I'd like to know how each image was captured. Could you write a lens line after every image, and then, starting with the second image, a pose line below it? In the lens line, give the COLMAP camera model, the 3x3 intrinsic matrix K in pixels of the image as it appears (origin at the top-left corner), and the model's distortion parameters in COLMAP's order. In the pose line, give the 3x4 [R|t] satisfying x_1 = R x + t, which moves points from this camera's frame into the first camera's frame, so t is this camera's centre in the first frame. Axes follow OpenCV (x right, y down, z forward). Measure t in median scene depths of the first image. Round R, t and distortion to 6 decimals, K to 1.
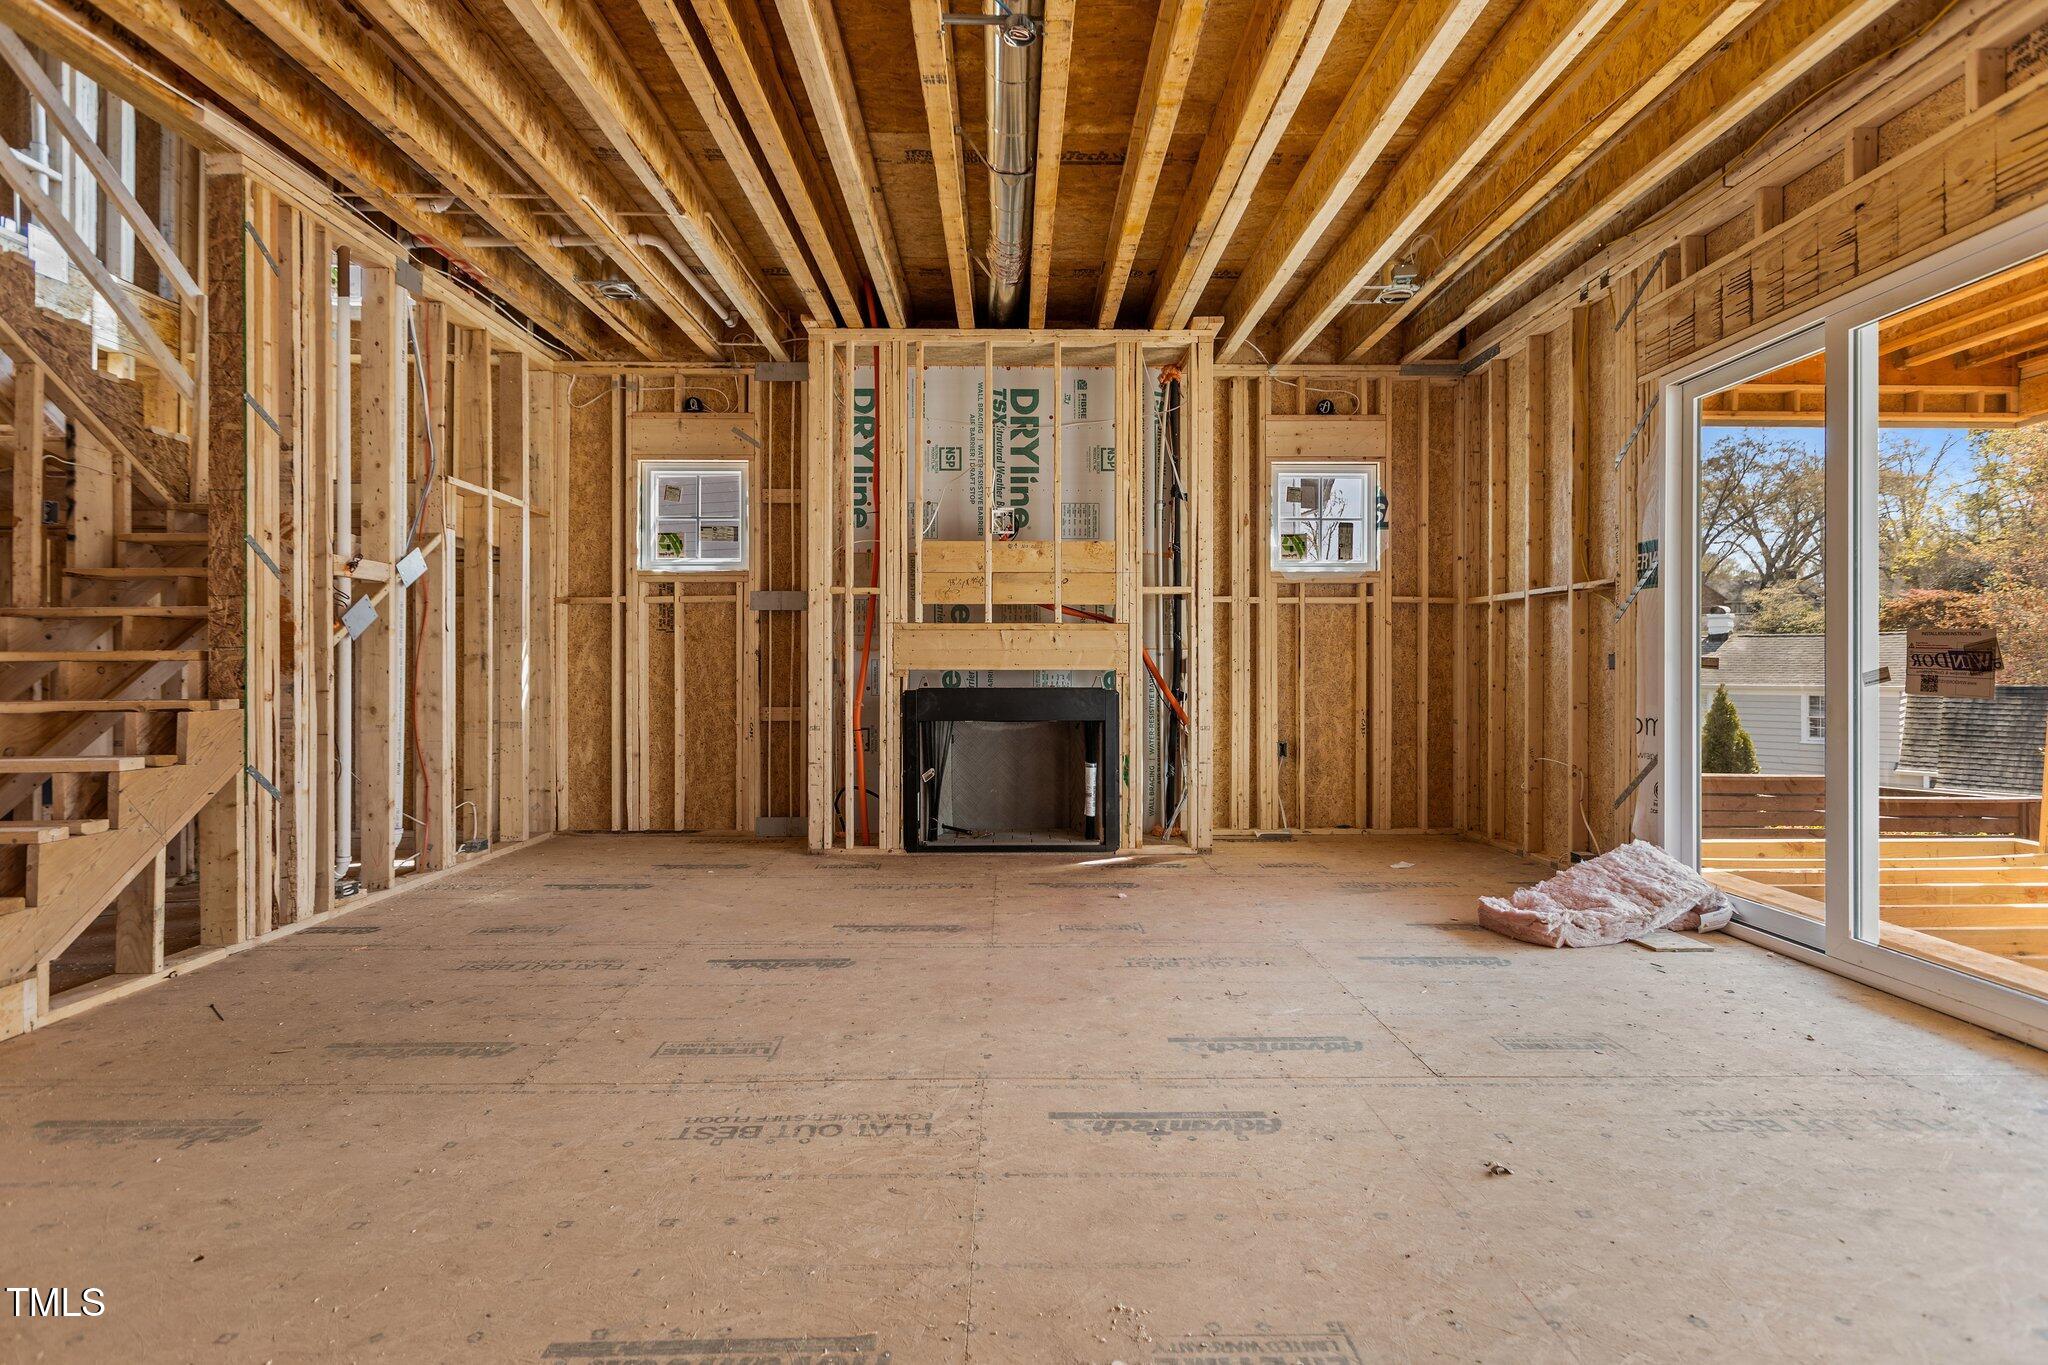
lens RADIAL K [[914.5, 0, 1024.0], [0, 914.5, 682.5], [0, 0, 1]] dist [-0.003321, -0.000226]
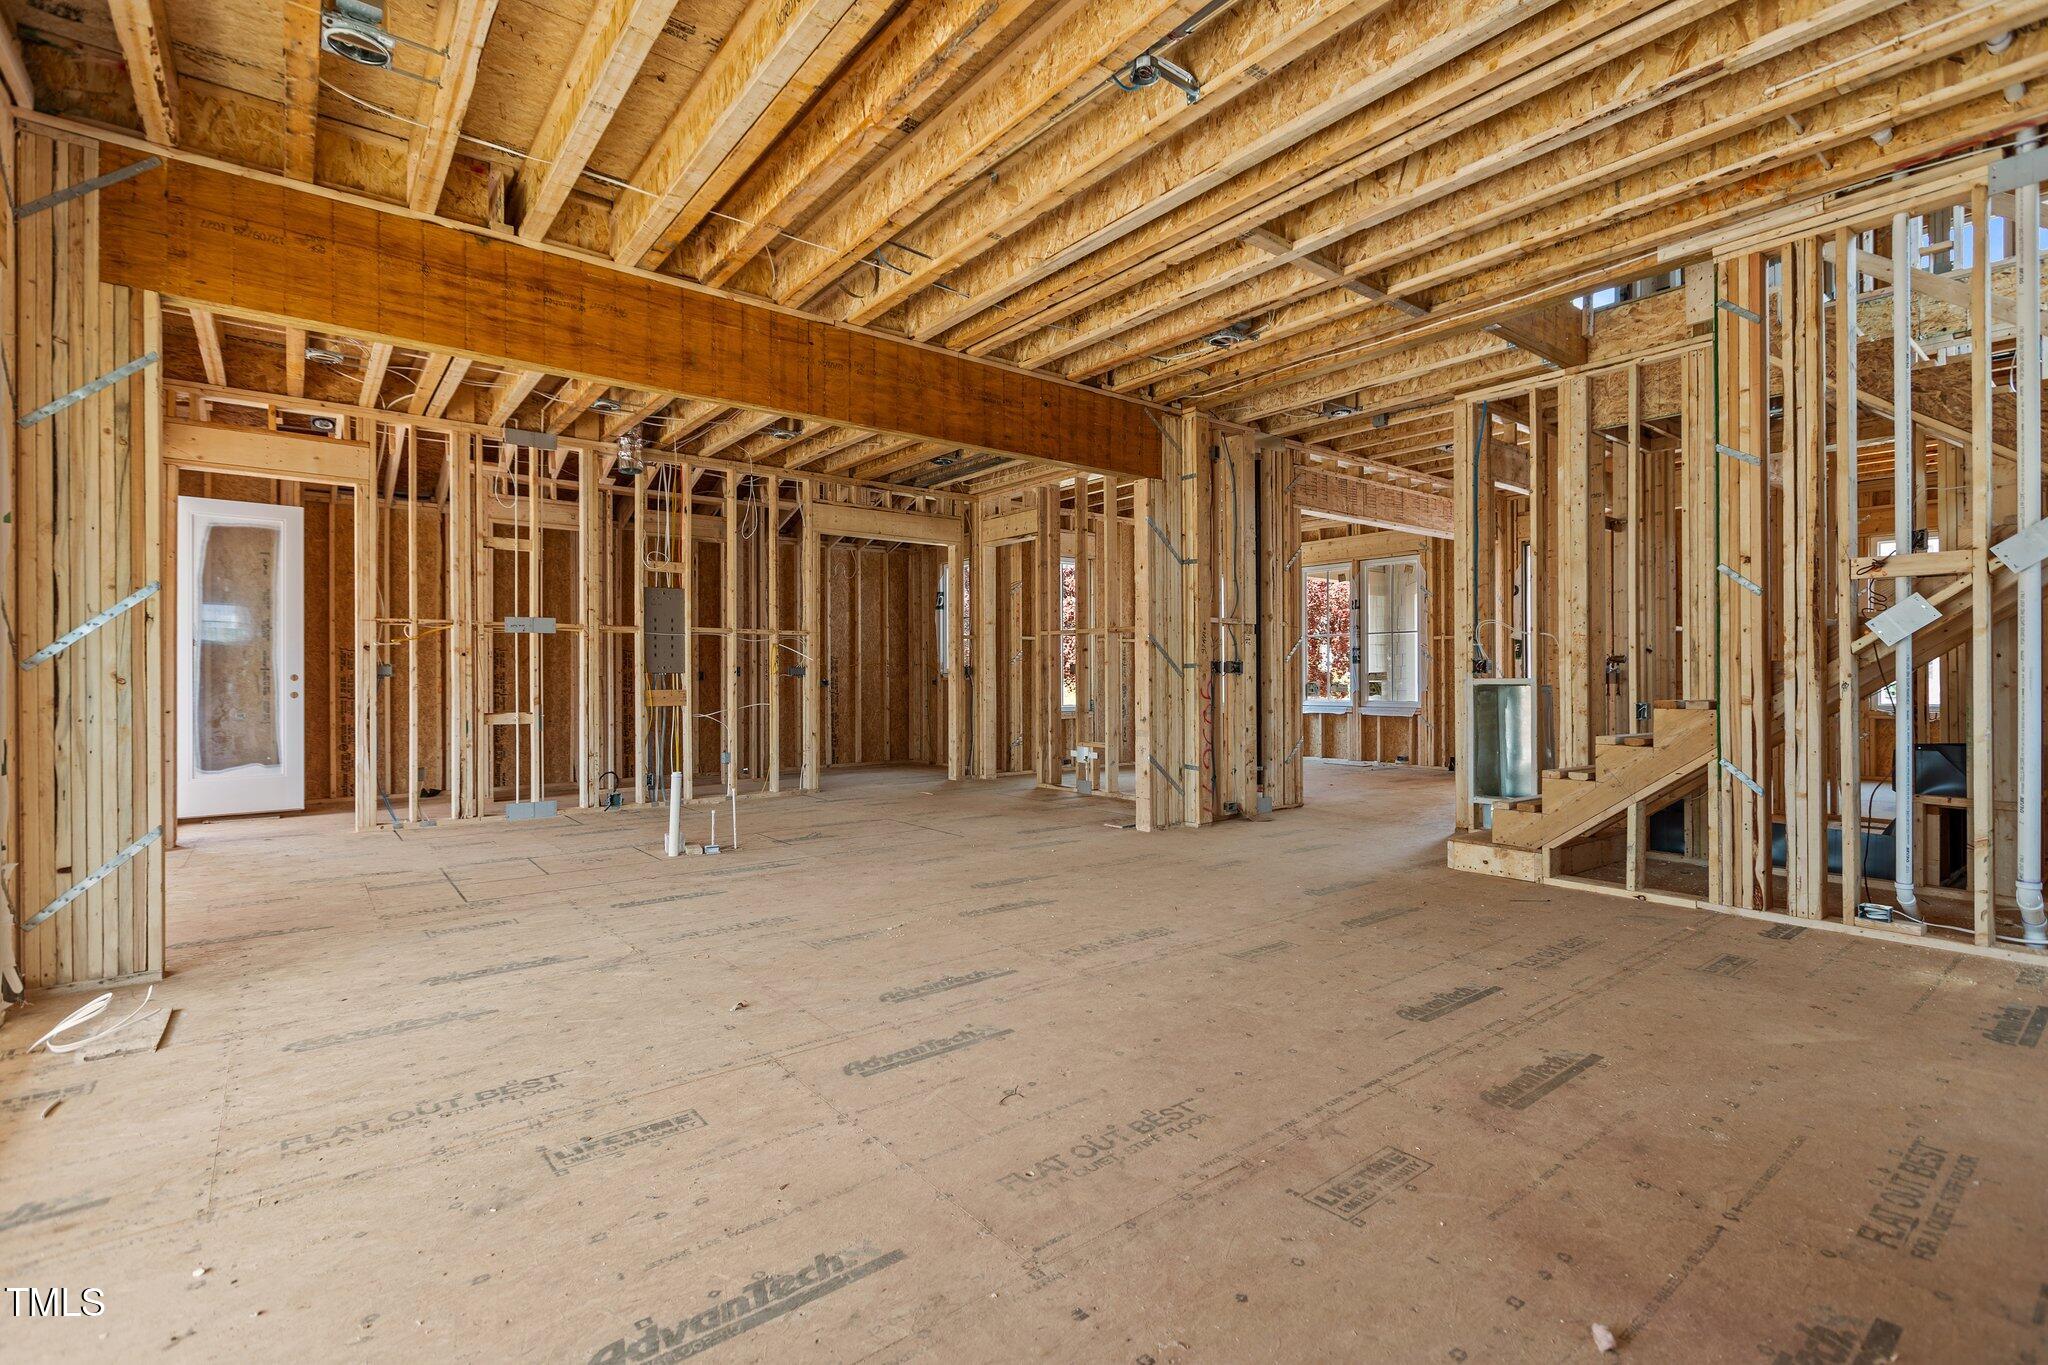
lens RADIAL K [[929.4, 0, 1015.0], [0, 929.4, 675.9], [0, 0, 1]] dist [0.002267, -0.000006]
pose [[-0.797596, 0.003150, -0.603184, 0.798486], [-0.006918, 0.999873, 0.014369, -0.034490], [0.603152, 0.015634, -0.797473, 1.841901]]
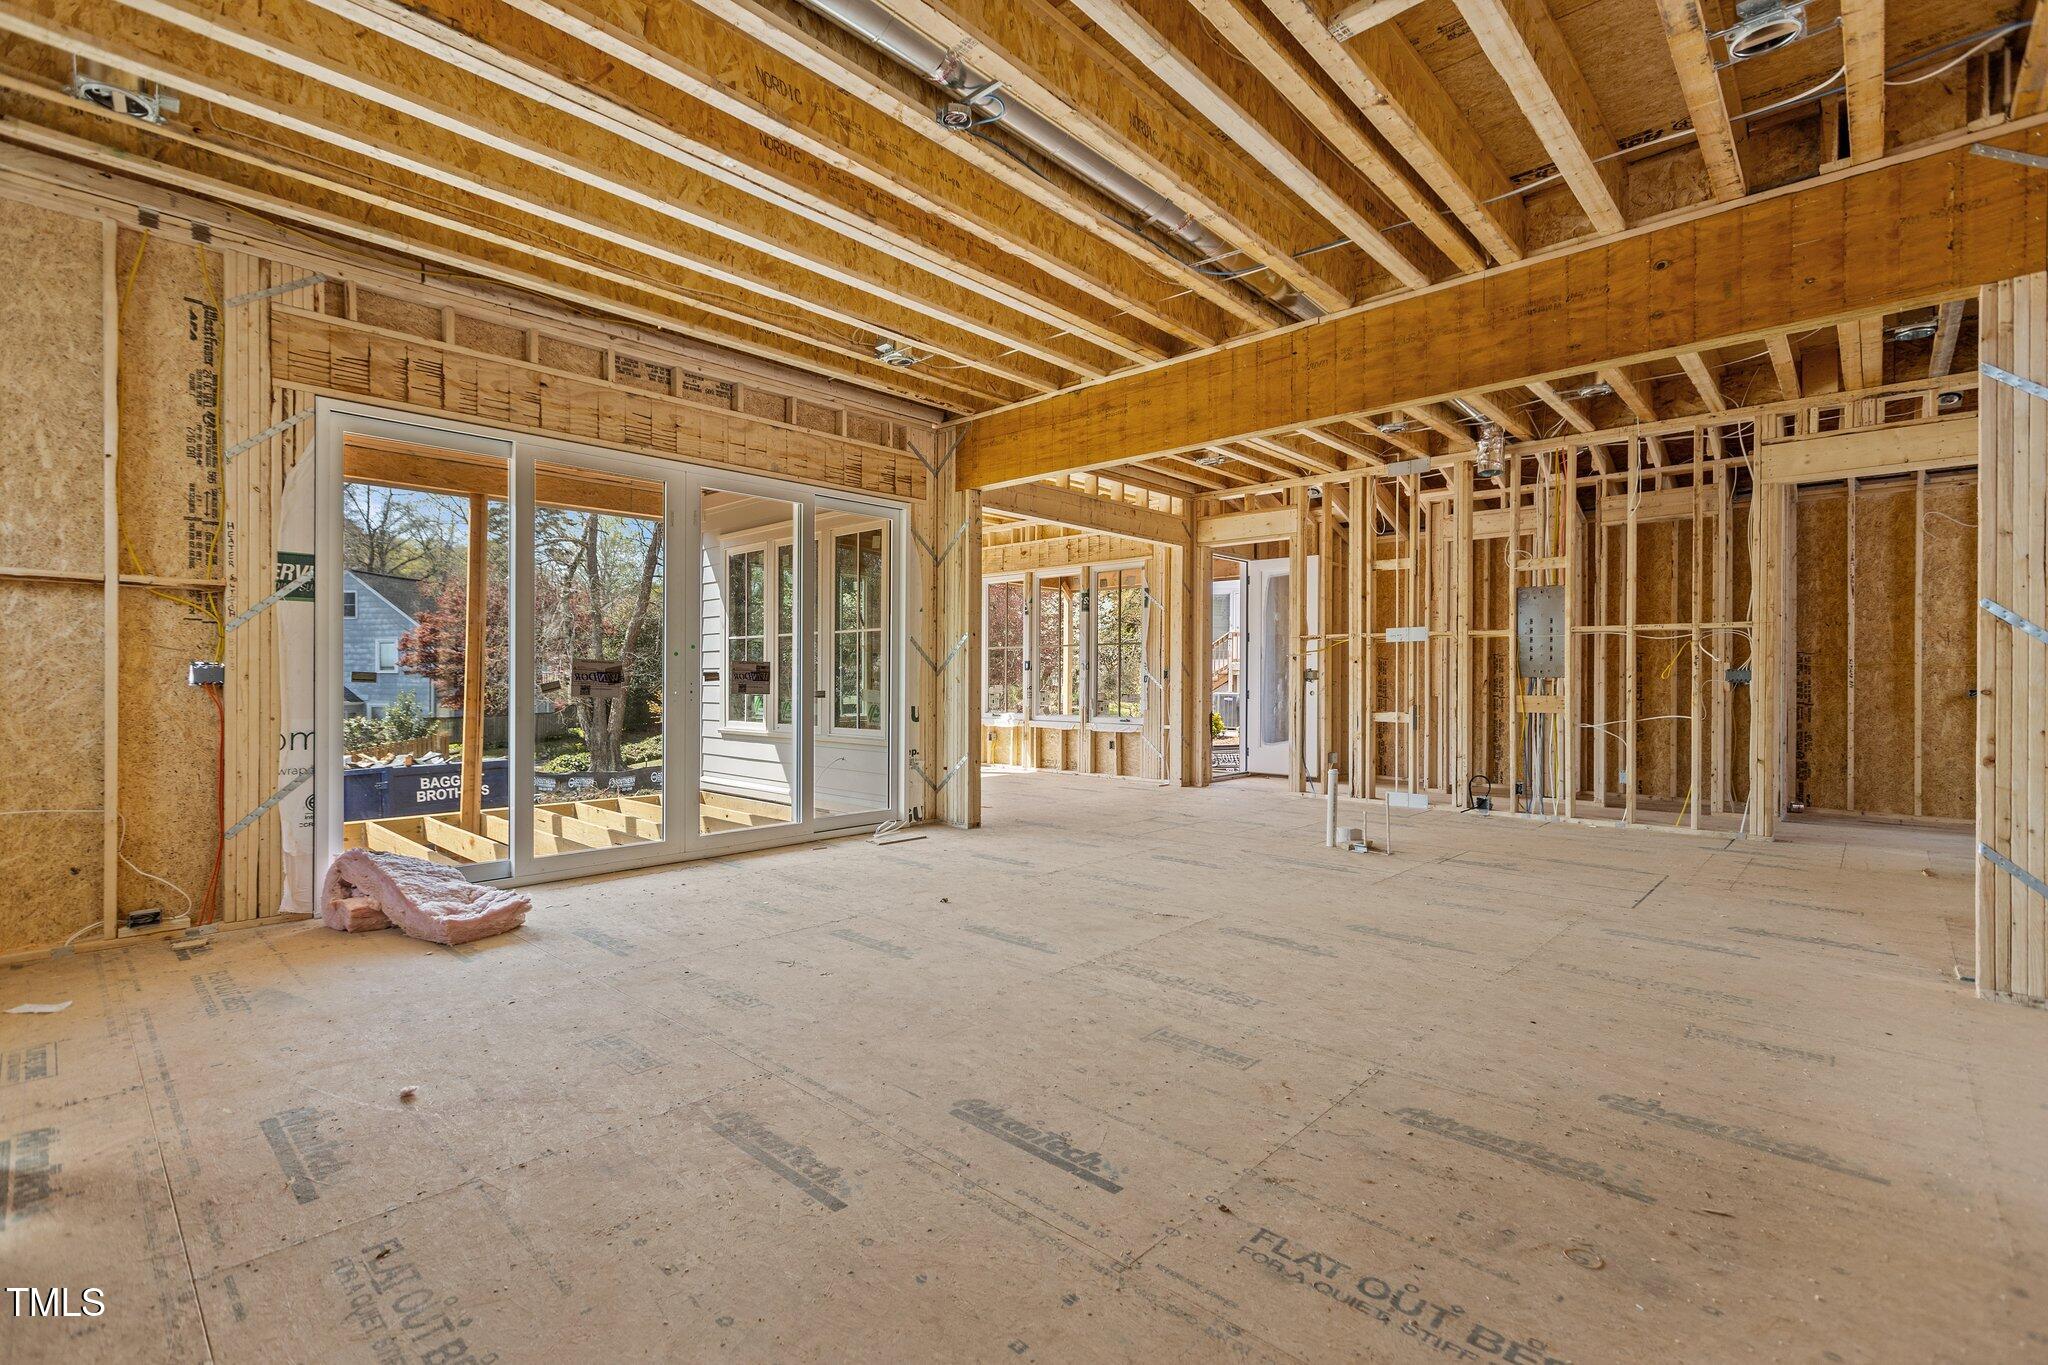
lens RADIAL K [[913.7, 0, 1024.0], [0, 913.7, 682.5], [0, 0, 1]] dist [0.003246, 0.000650]
pose [[-0.720942, -0.003038, 0.692989, -0.887672], [0.010217, 0.999835, 0.015012, -0.034620], [-0.692920, 0.017903, -0.720792, 1.835393]]
